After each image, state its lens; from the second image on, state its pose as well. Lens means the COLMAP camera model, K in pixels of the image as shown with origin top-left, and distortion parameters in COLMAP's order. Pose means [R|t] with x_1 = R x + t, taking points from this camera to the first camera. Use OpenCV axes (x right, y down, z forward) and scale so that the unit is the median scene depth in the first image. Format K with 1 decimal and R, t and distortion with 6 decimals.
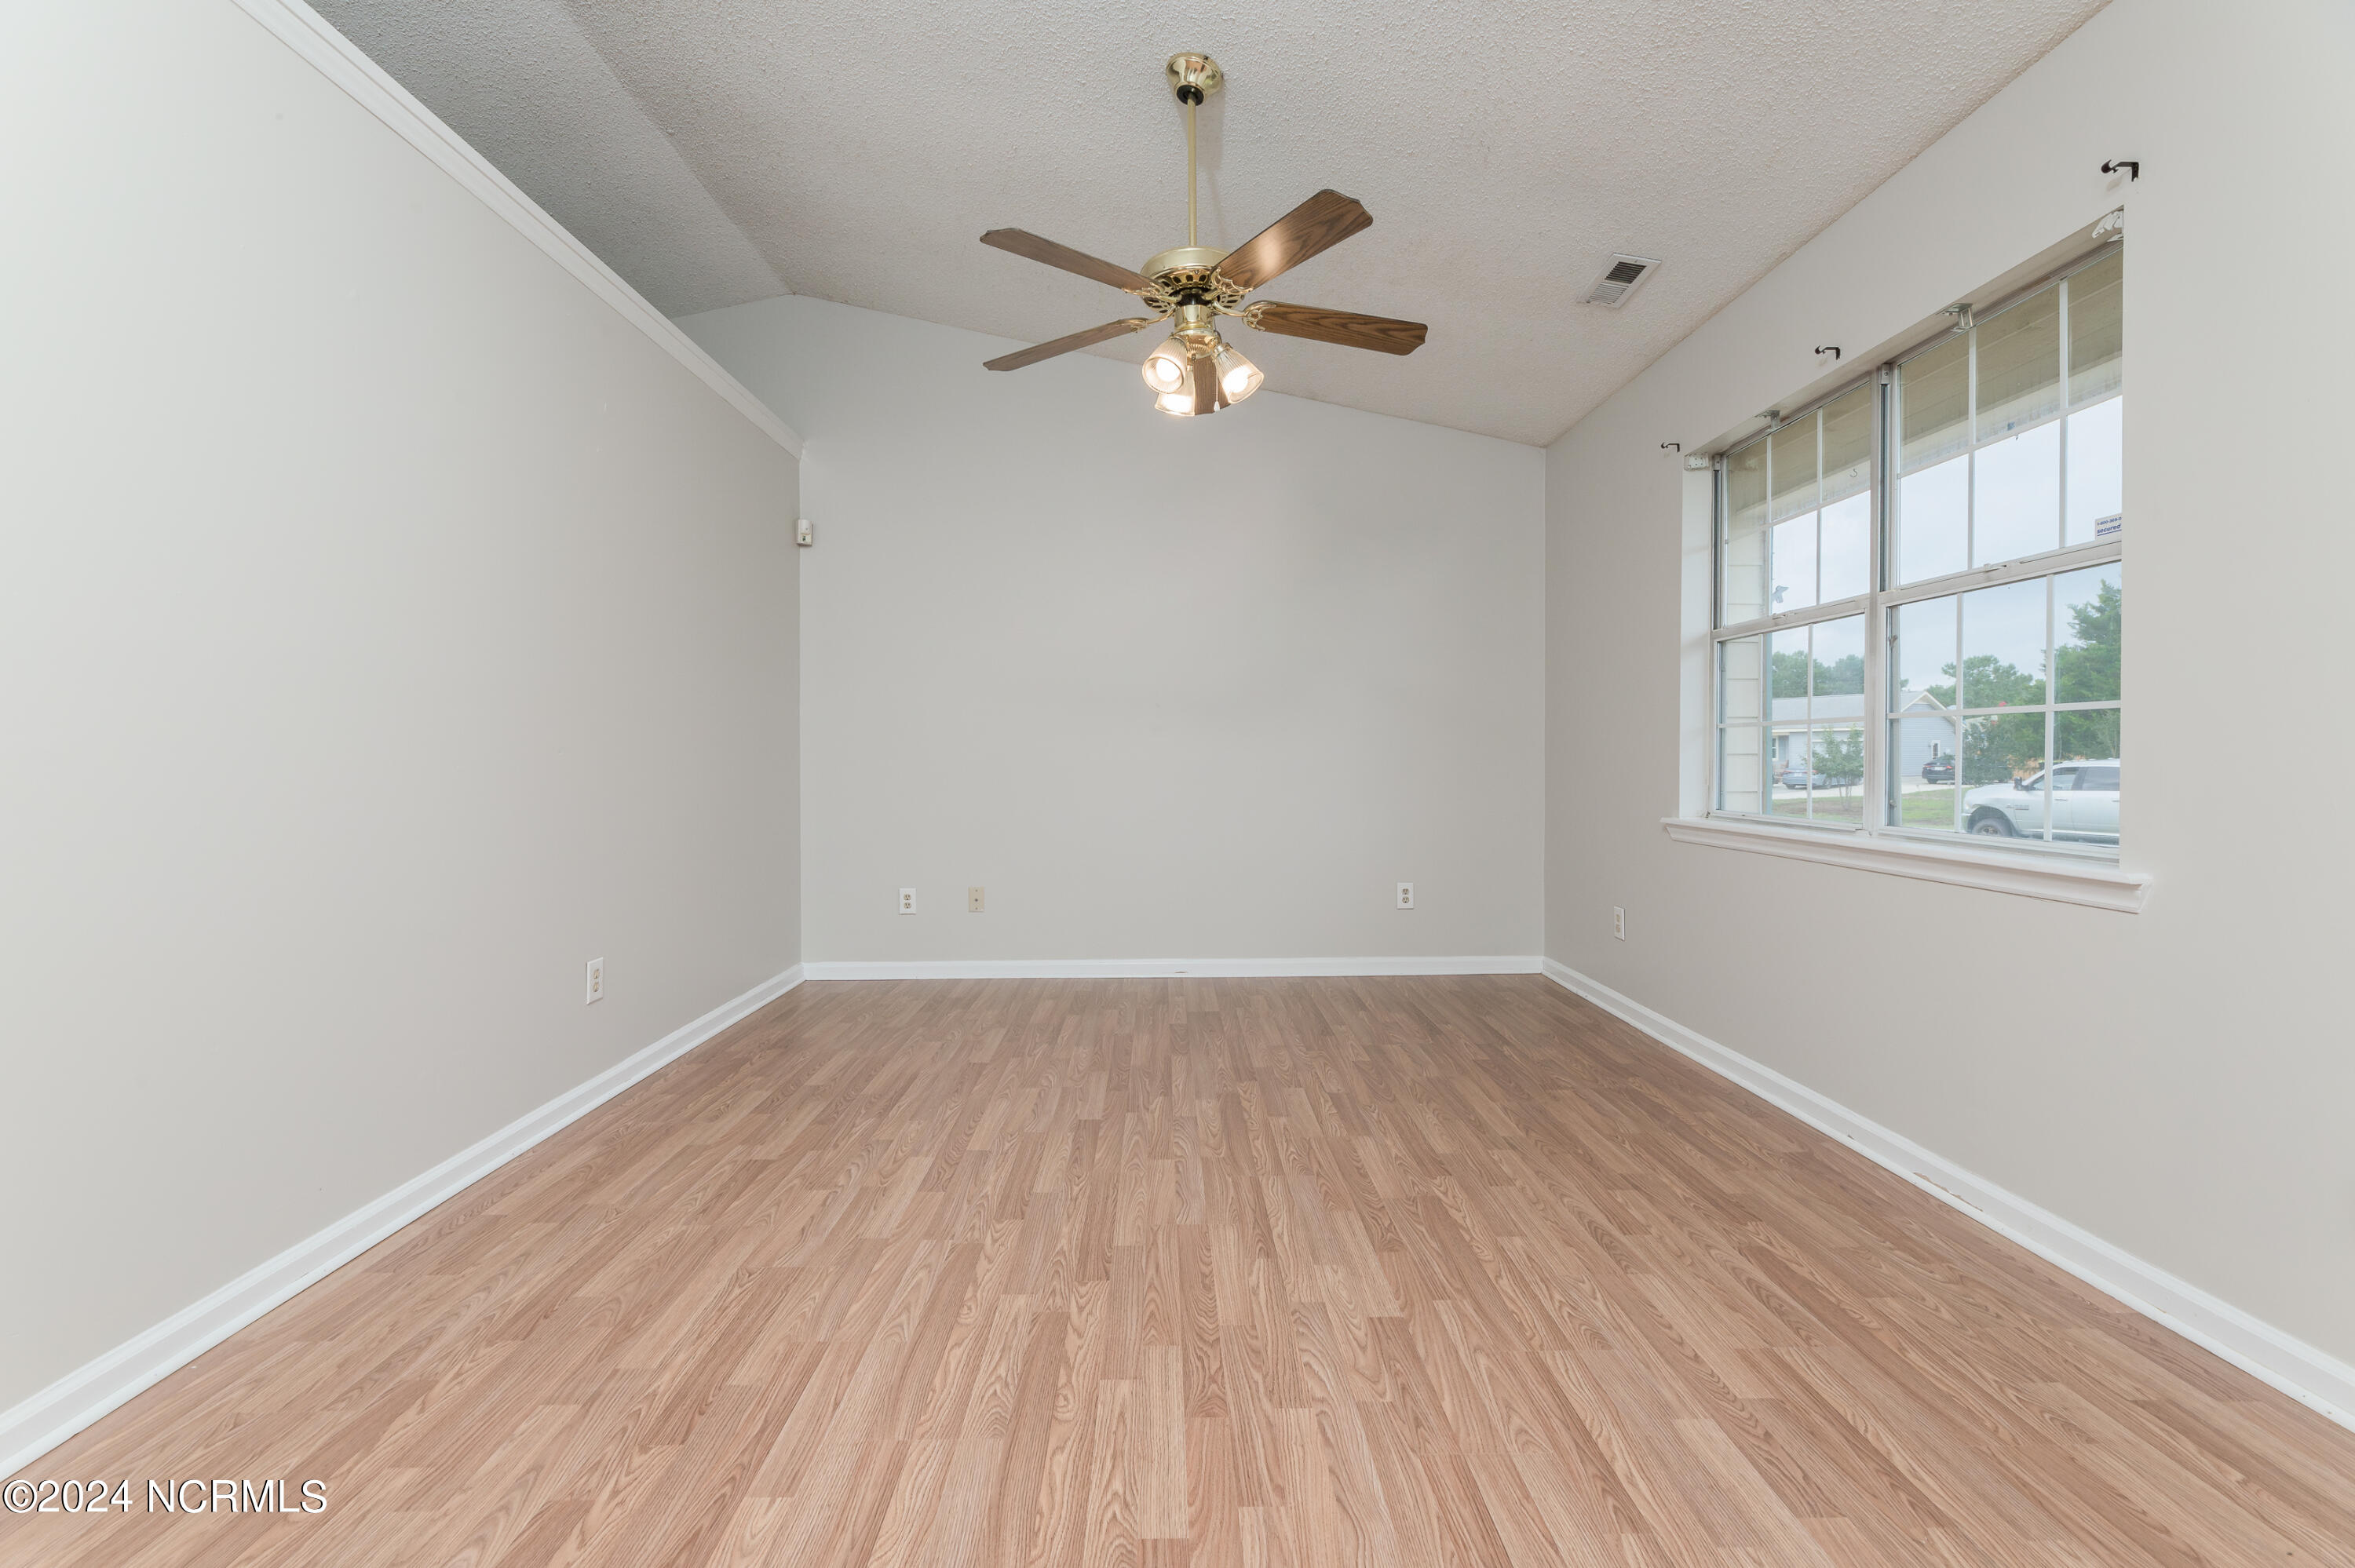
lens RADIAL K [[973.4, 0, 1177.5], [0, 973.4, 784.0], [0, 0, 1]] dist [-0.002536, -0.000254]
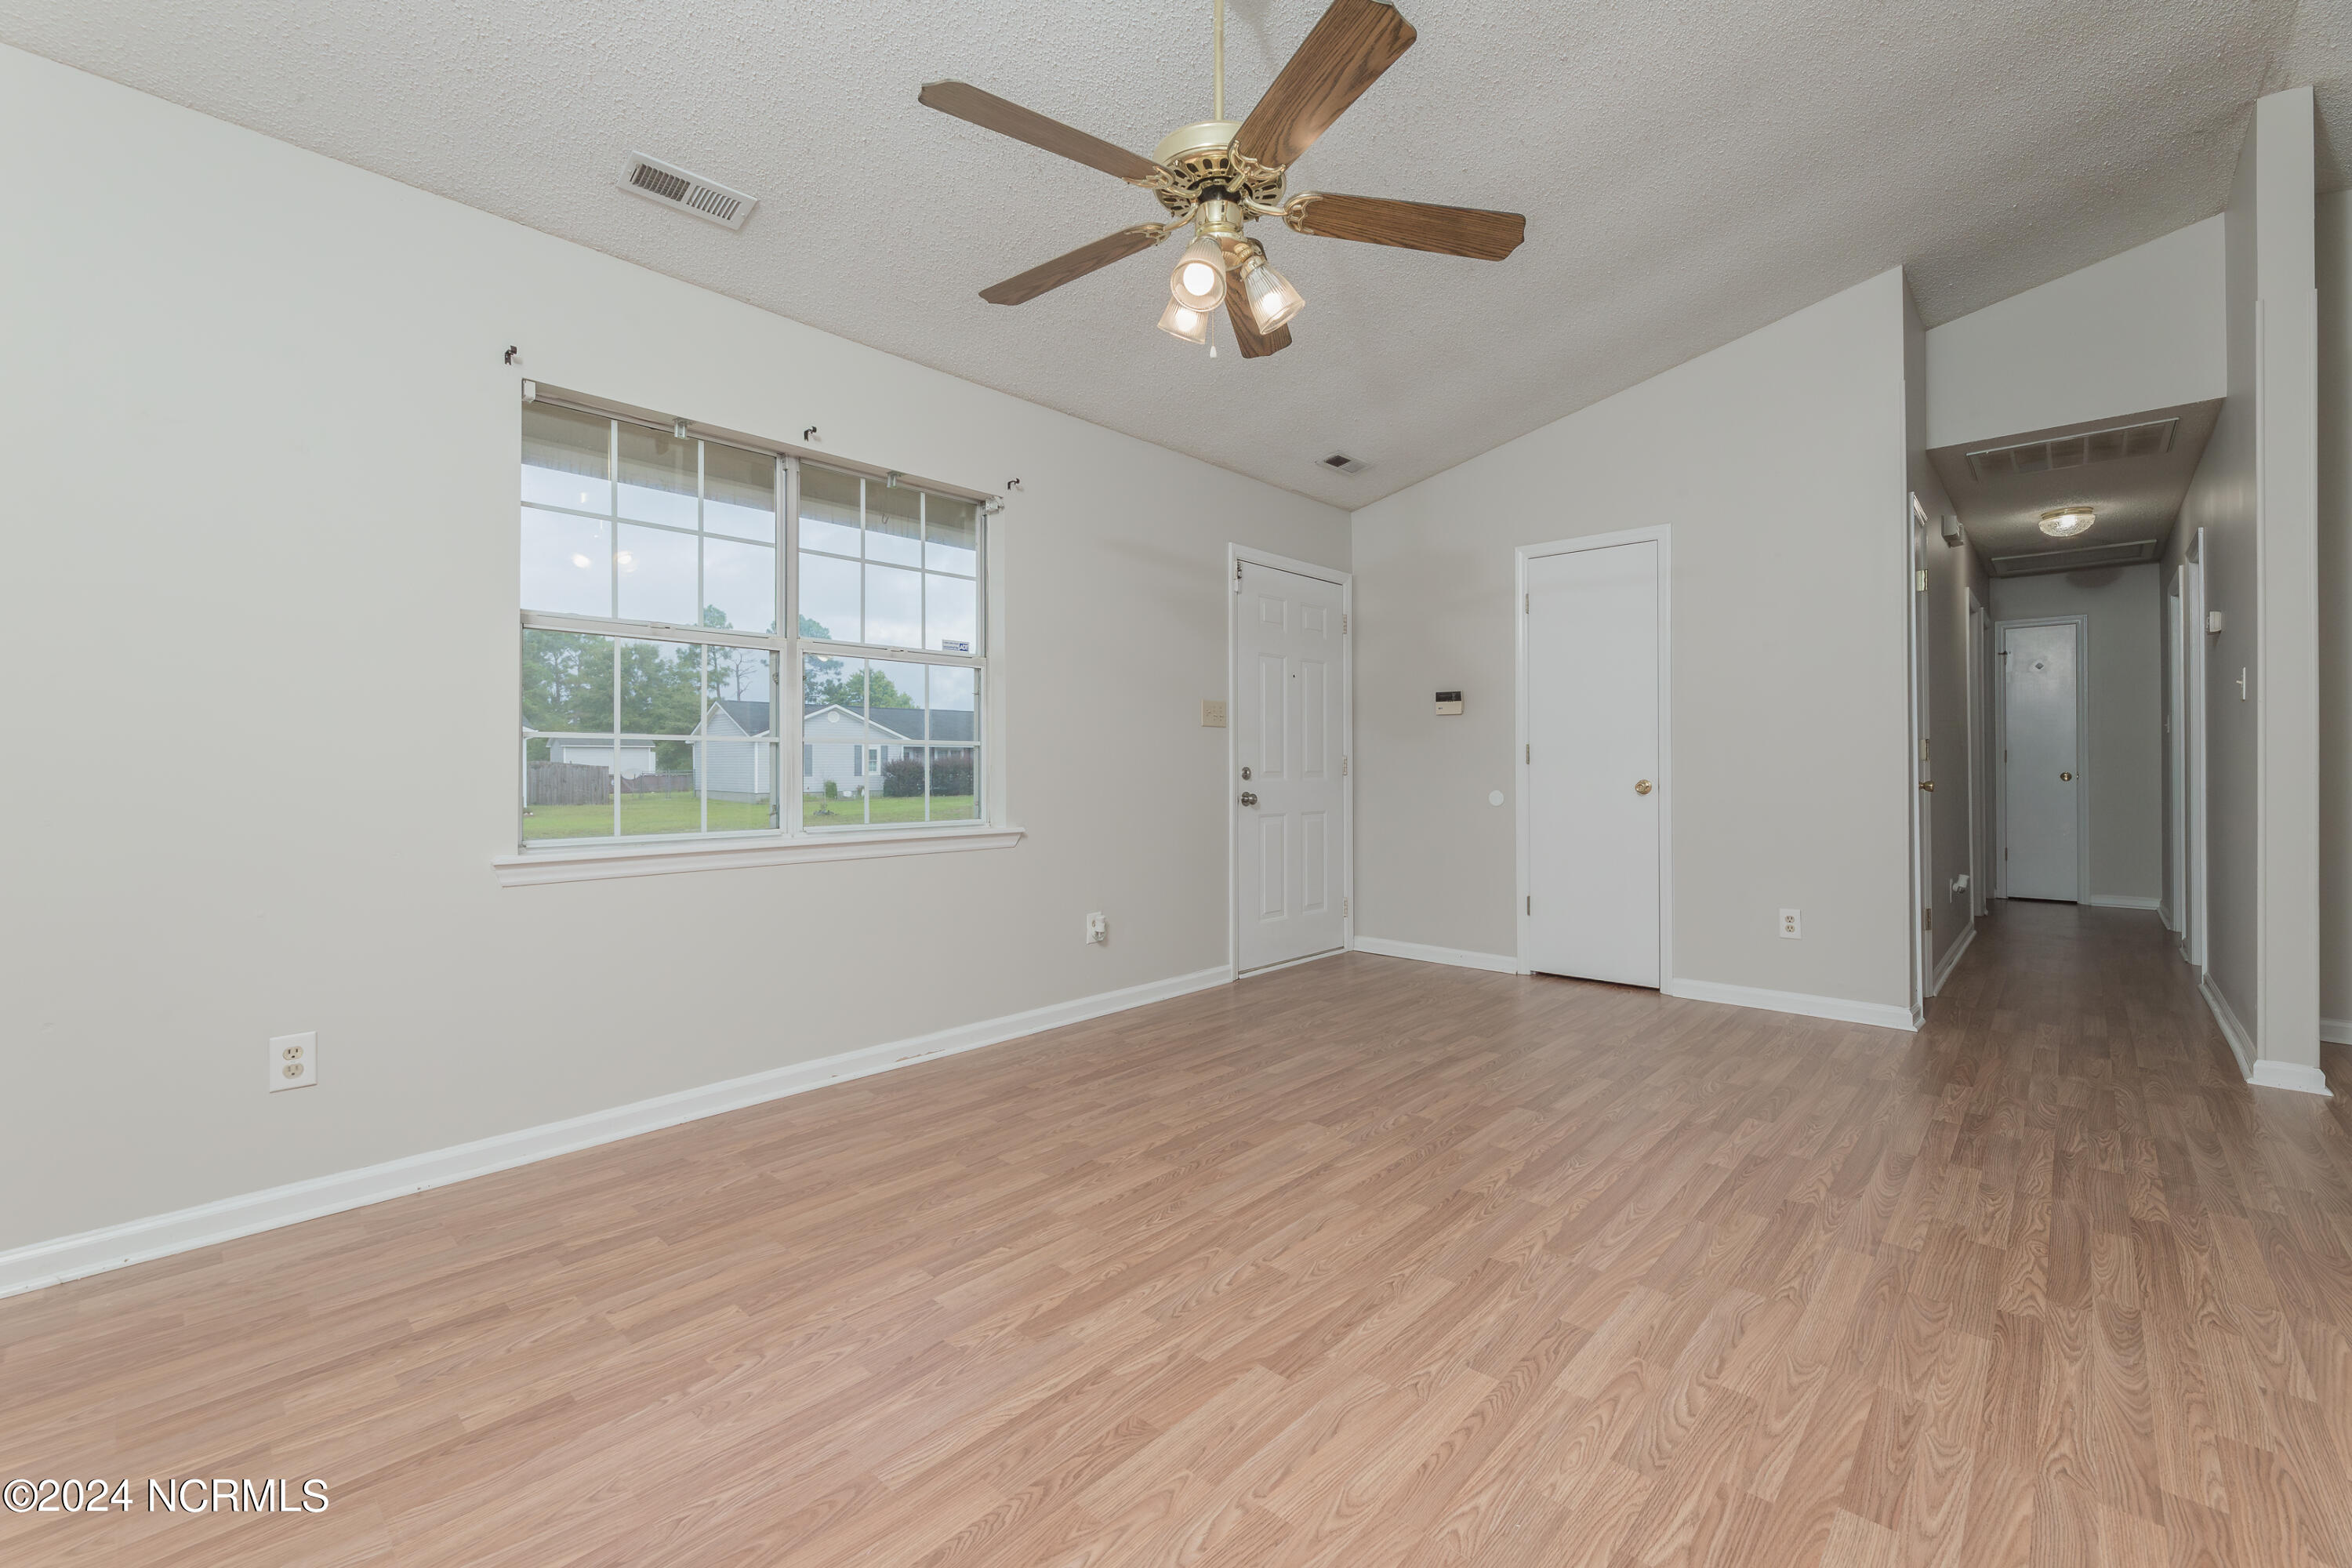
lens RADIAL K [[971.0, 0, 1186.7], [0, 971.0, 764.5], [0, 0, 1]] dist [-0.000488, 0.000016]
pose [[-0.719639, 0.005305, 0.694328, -0.613013], [0.022270, 0.999633, 0.015444, -0.059565], [-0.693991, 0.026577, -0.719493, 1.890716]]
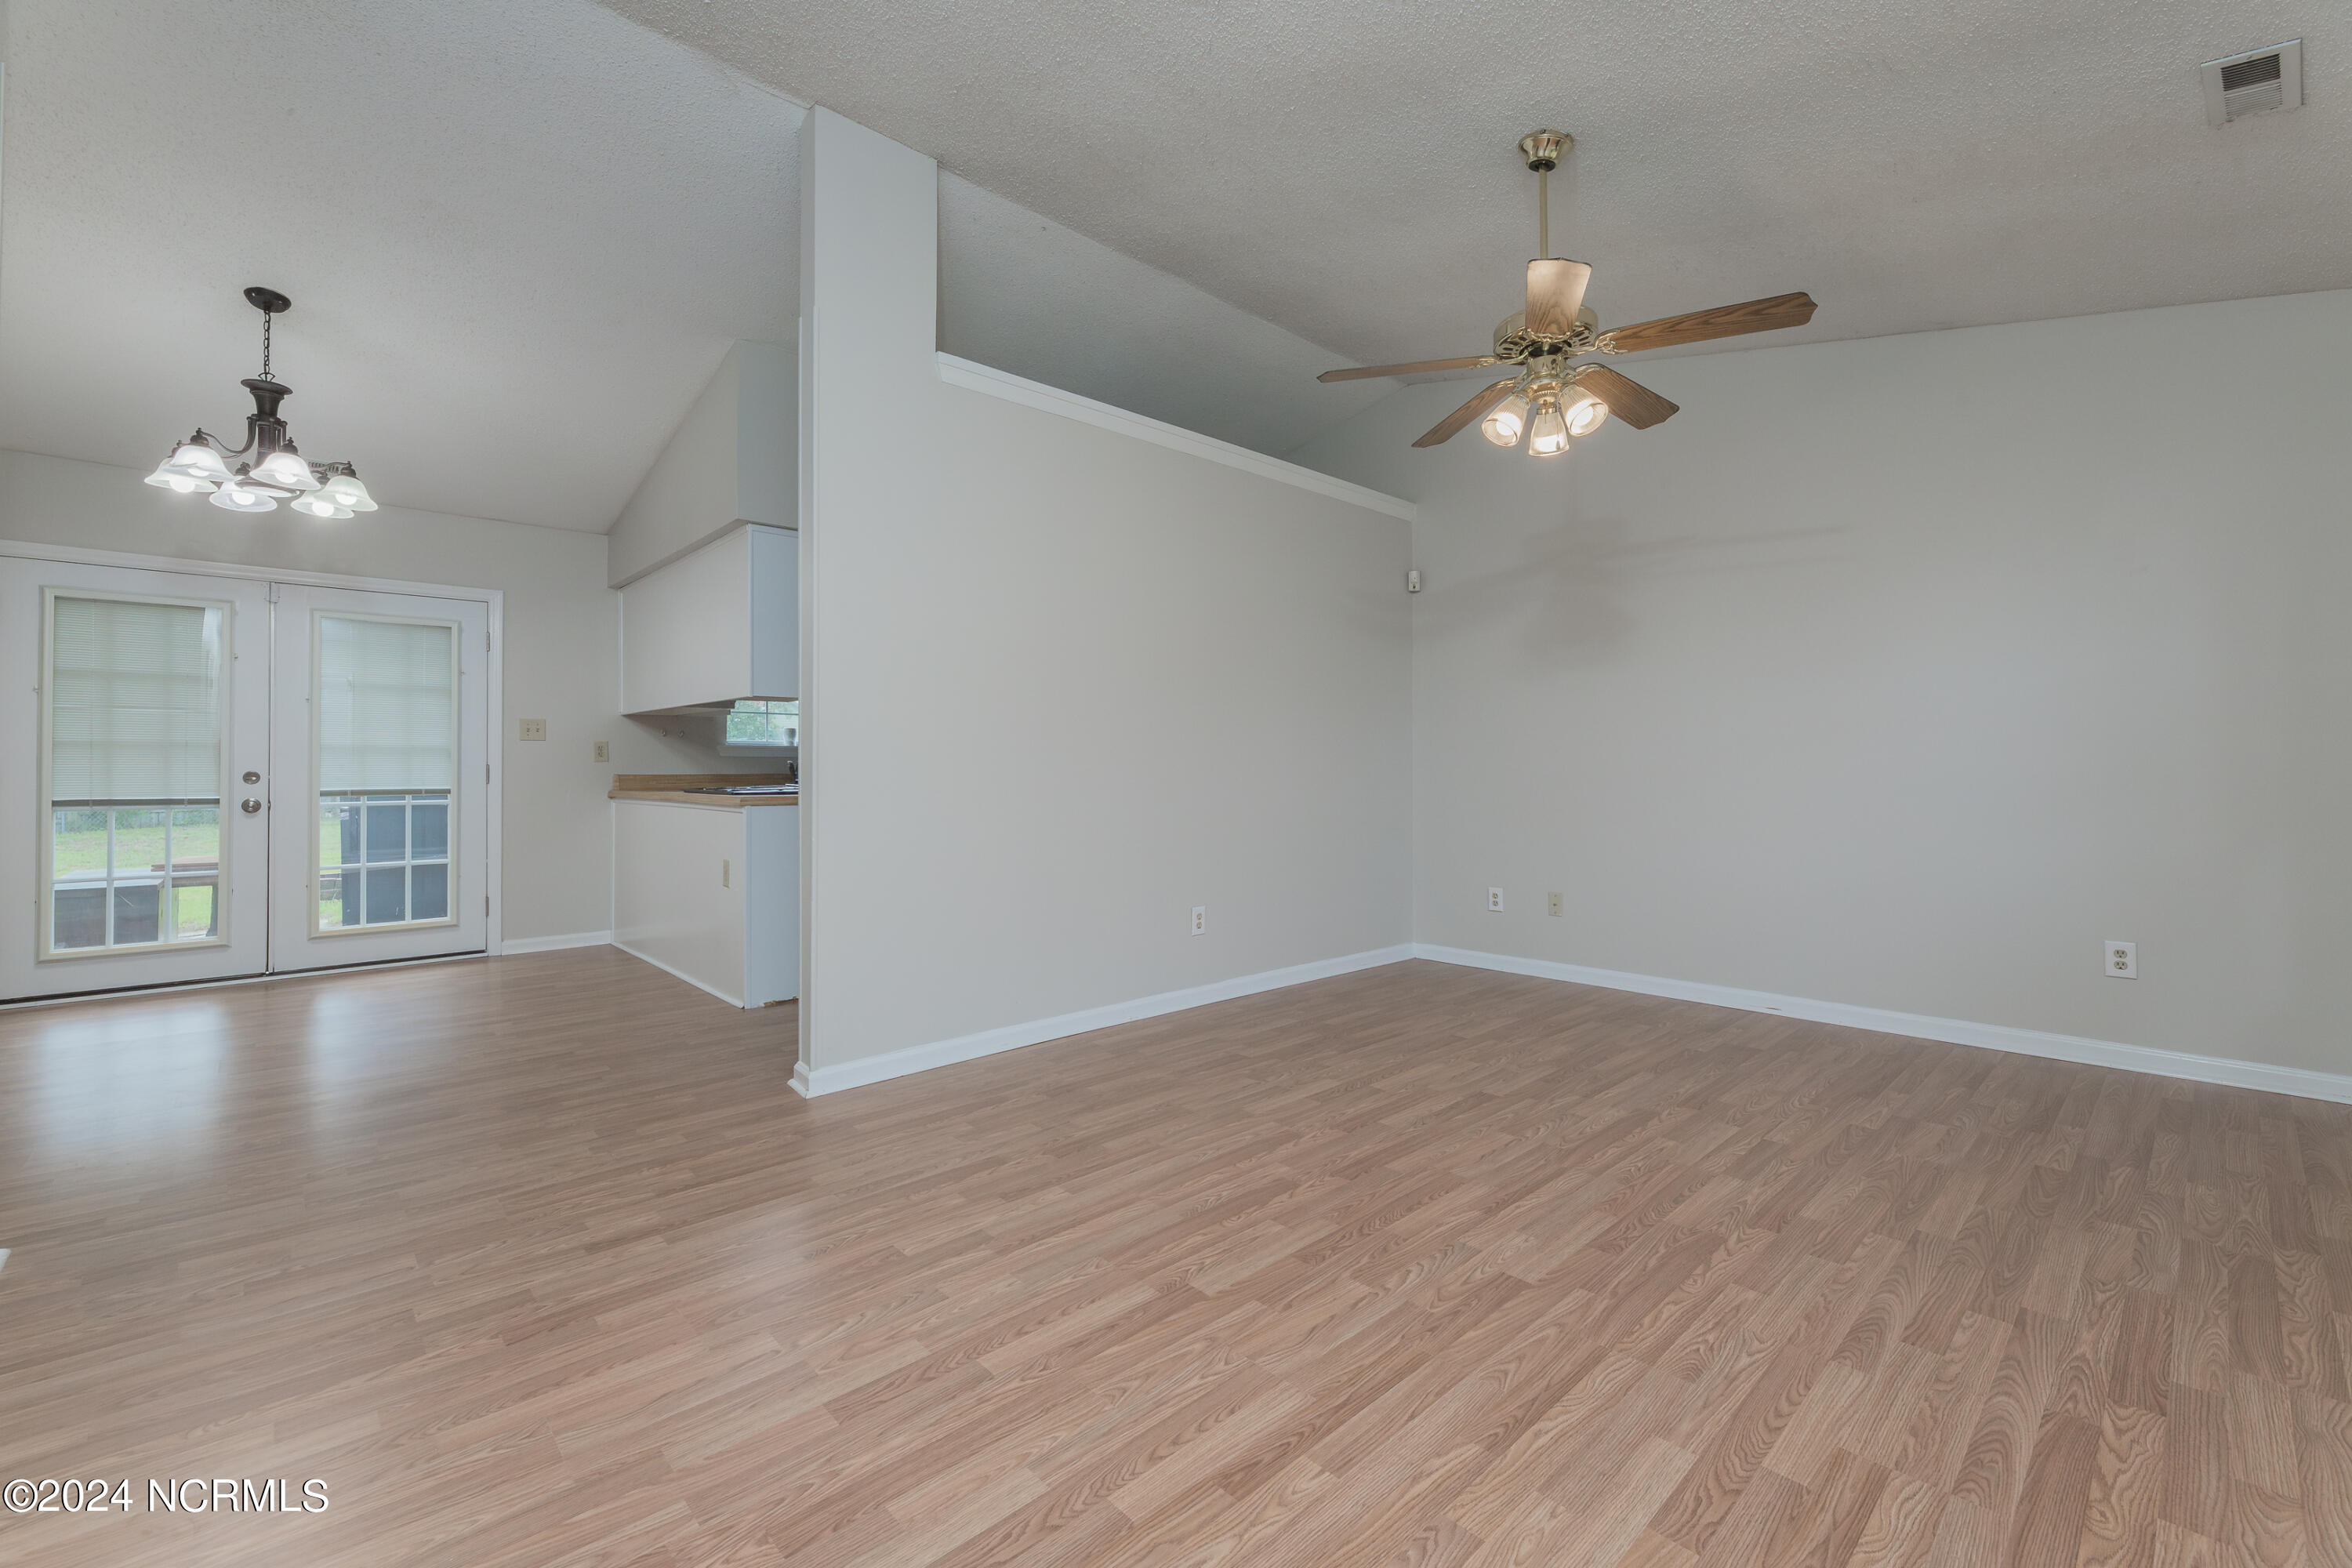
lens RADIAL K [[971.0, 0, 1186.7], [0, 971.0, 764.5], [0, 0, 1]] dist [-0.000488, 0.000016]
pose [[0.678264, -0.003724, -0.734809, 0.641962], [-0.019681, 0.999536, -0.023232, -0.003508], [0.734555, 0.030219, 0.677876, -0.037876]]
